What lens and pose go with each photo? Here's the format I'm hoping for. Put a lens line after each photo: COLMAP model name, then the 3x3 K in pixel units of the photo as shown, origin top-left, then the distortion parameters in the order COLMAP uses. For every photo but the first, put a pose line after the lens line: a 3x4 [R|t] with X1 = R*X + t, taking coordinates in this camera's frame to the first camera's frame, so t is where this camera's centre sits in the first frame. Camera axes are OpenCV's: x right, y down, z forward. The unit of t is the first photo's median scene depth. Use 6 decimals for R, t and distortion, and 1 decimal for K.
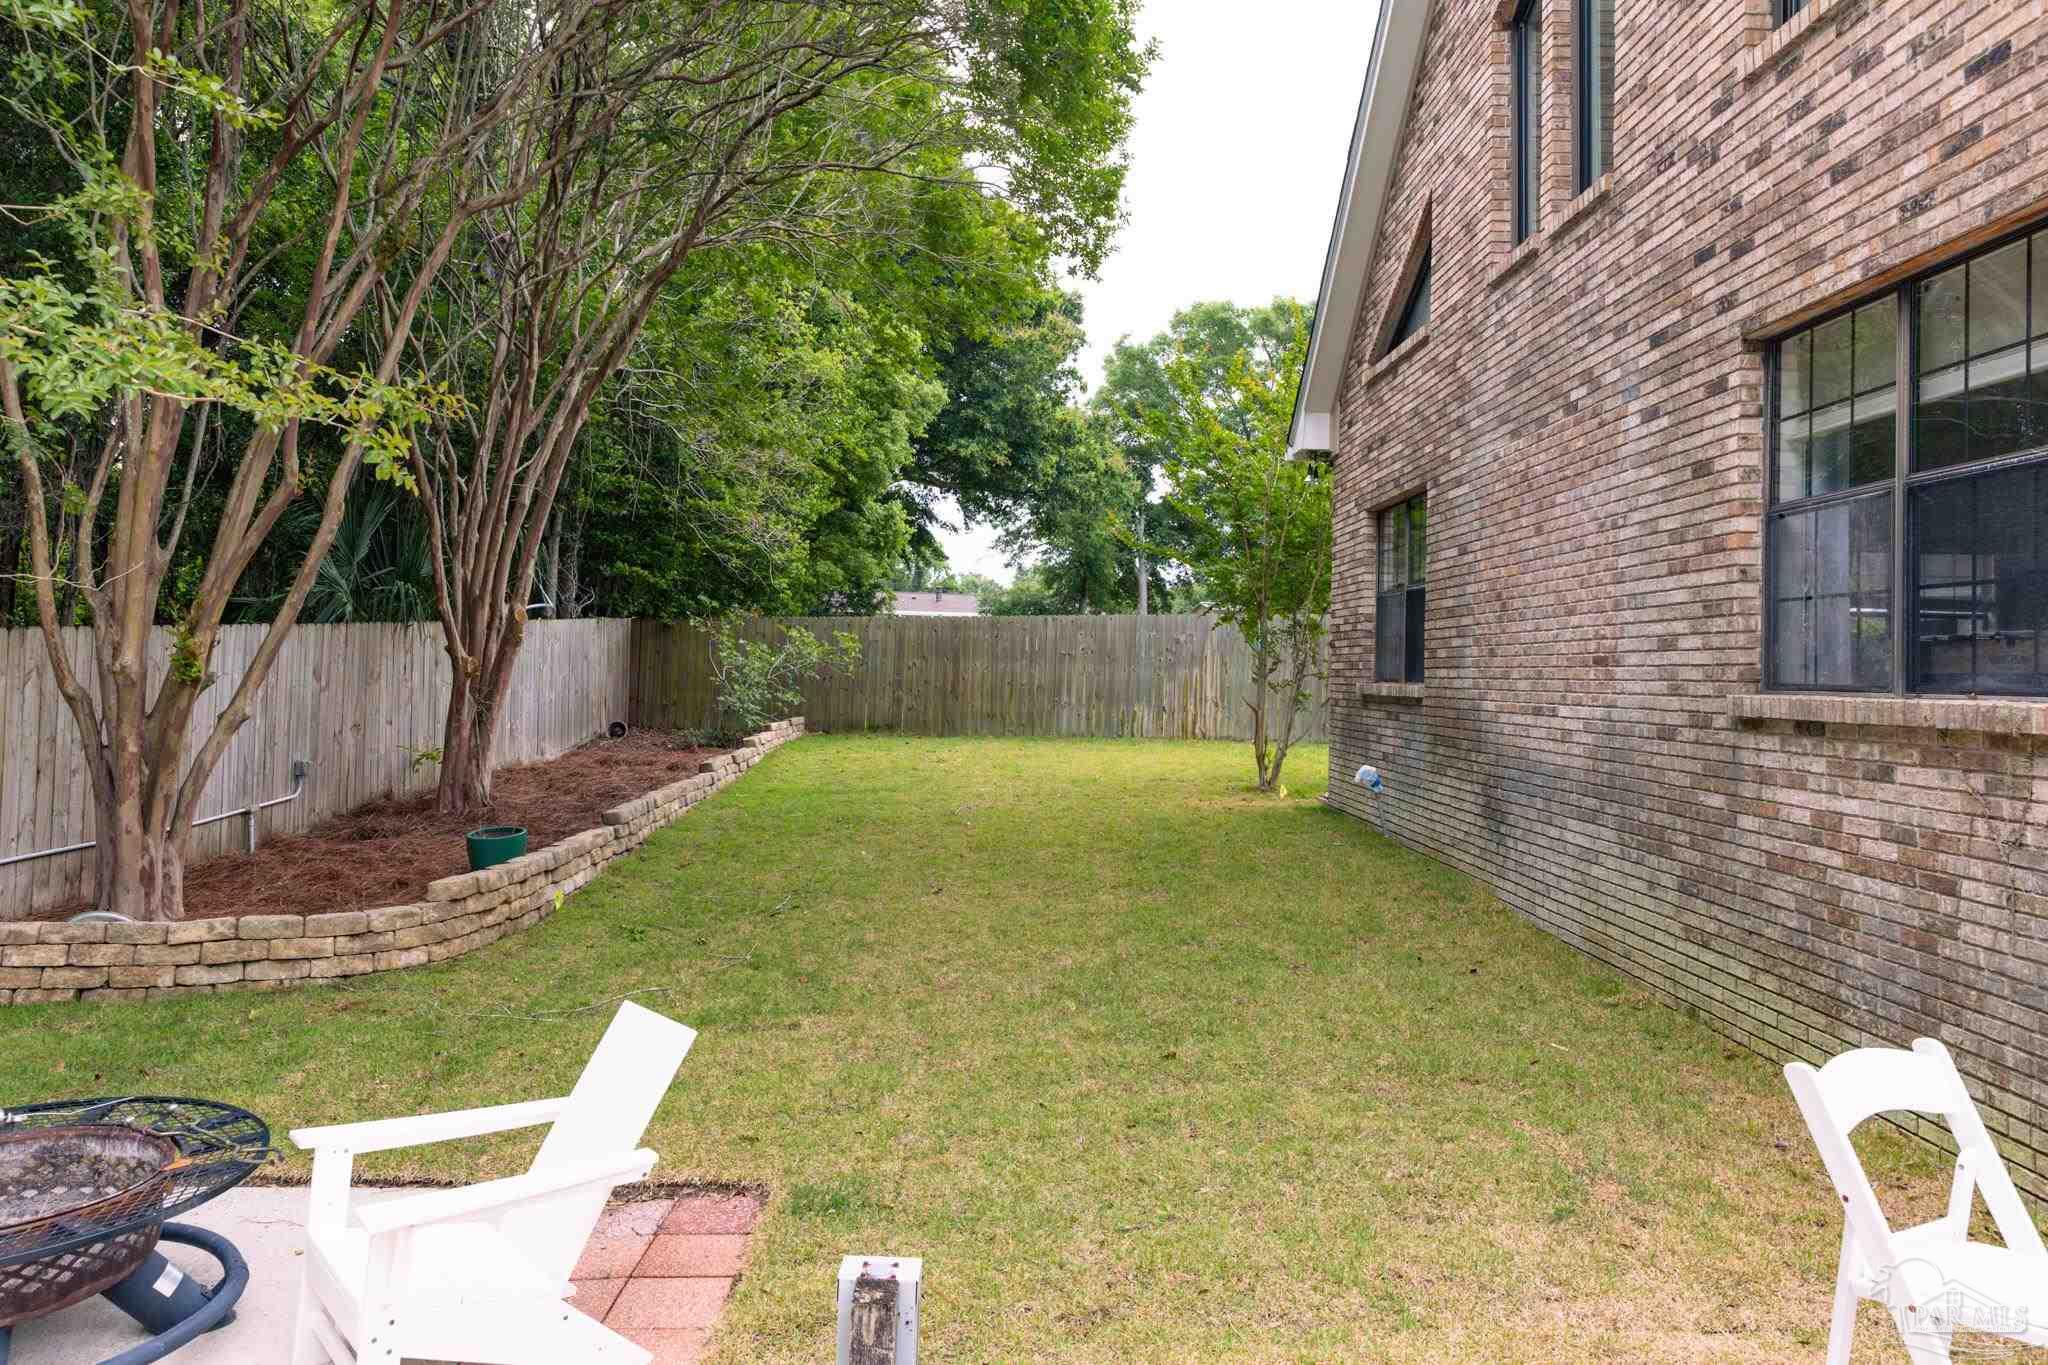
lens RADIAL K [[1429.3, 0, 1020.2], [0, 1429.3, 672.7], [0, 0, 1]] dist [0.006465, 0.000158]
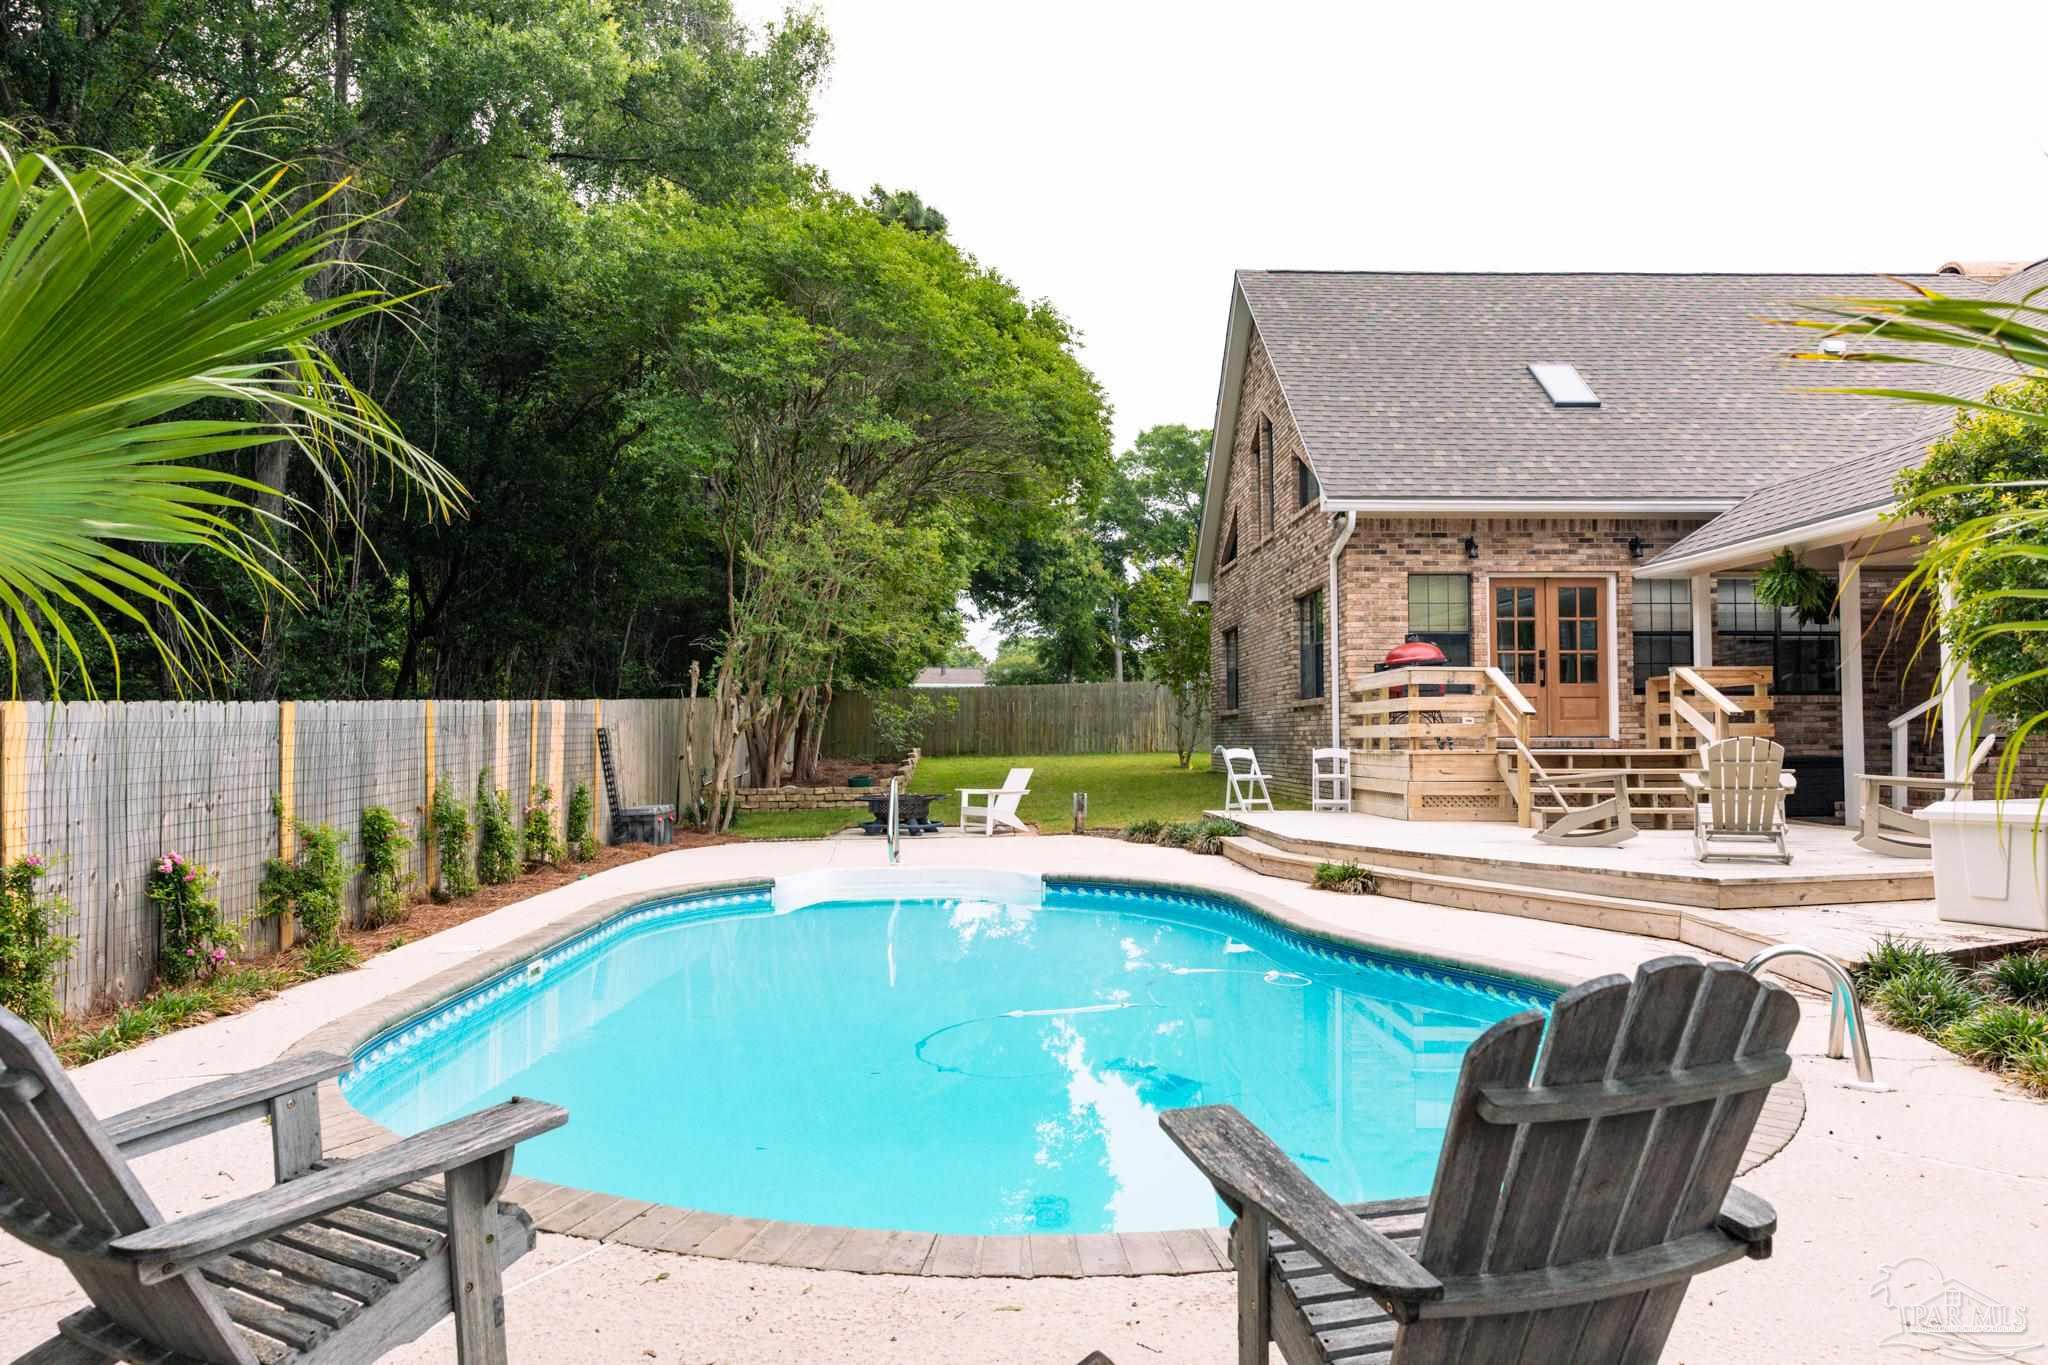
lens RADIAL K [[1429.3, 0, 1028.6], [0, 1429.3, 690.1], [0, 0, 1]] dist [0.006465, 0.000158]
pose [[0.999487, -0.022846, 0.022450, -0.025734], [0.023652, 0.999060, -0.036326, 0.011744], [-0.021599, 0.036838, 0.999088, -0.291037]]
